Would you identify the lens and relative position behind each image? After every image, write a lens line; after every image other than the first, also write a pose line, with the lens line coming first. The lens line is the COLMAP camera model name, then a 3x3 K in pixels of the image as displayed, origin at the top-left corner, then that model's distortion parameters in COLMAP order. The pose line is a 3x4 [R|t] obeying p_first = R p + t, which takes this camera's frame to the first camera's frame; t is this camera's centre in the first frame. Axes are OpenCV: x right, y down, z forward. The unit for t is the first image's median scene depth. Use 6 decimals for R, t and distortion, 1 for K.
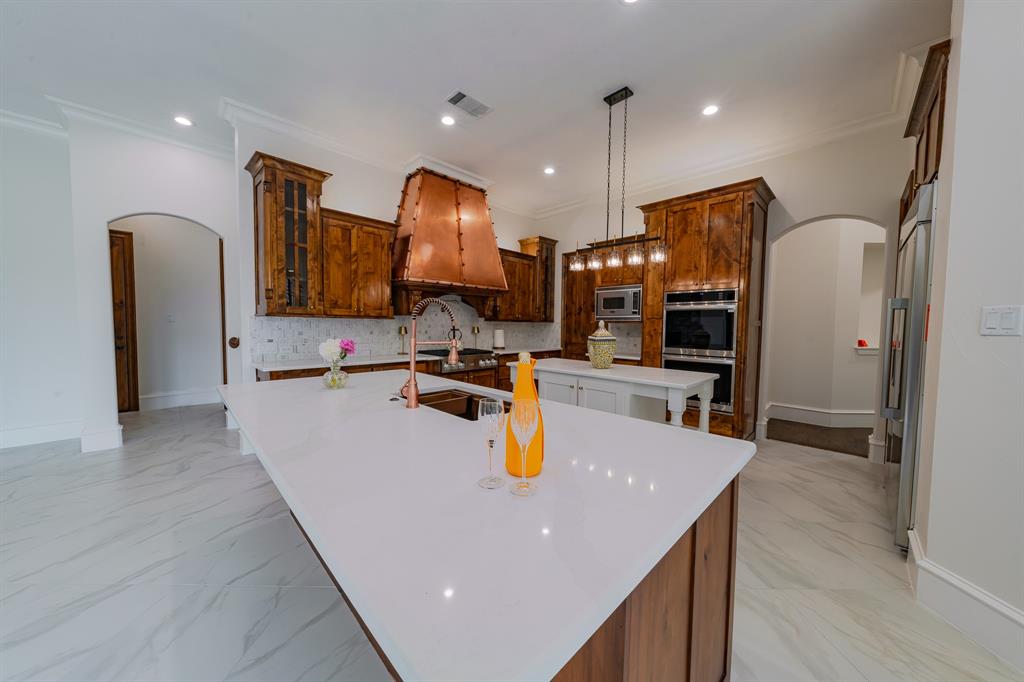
lens RADIAL K [[348.7, 0, 511.7], [0, 348.7, 342.0], [0, 0, 1]] dist [-0.002878, -0.000195]
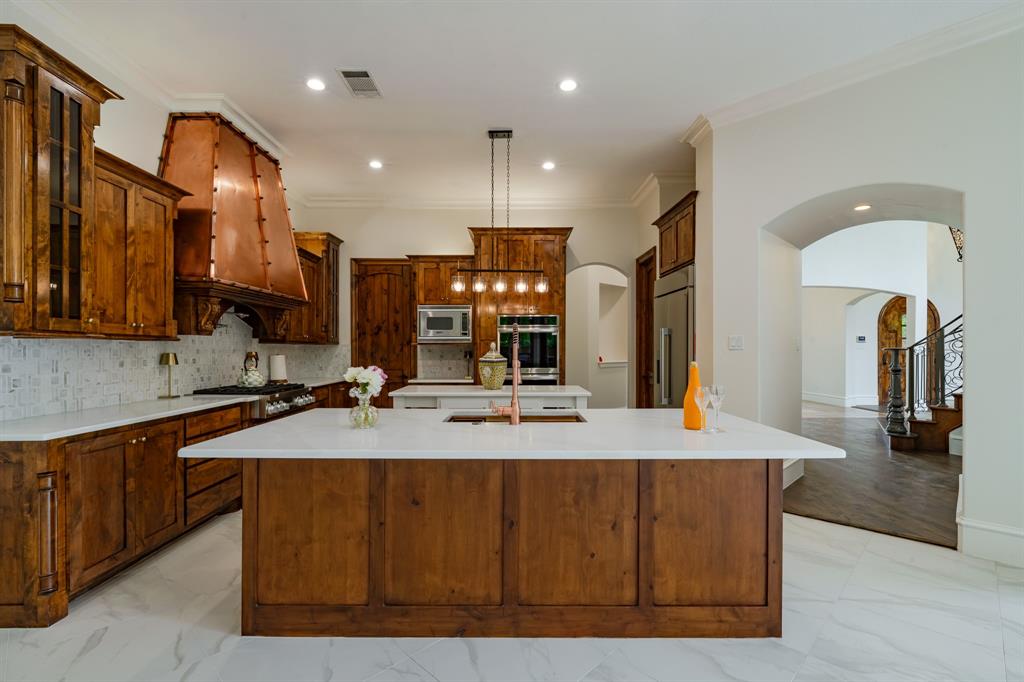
lens RADIAL K [[469.1, 0, 511.2], [0, 469.1, 345.1], [0, 0, 1]] dist [0.002269, -0.000046]
pose [[0.706625, -0.007087, 0.707553, -0.512393], [0.043985, 0.998456, -0.033926, -0.003880], [-0.706220, 0.055095, 0.705846, -0.007525]]
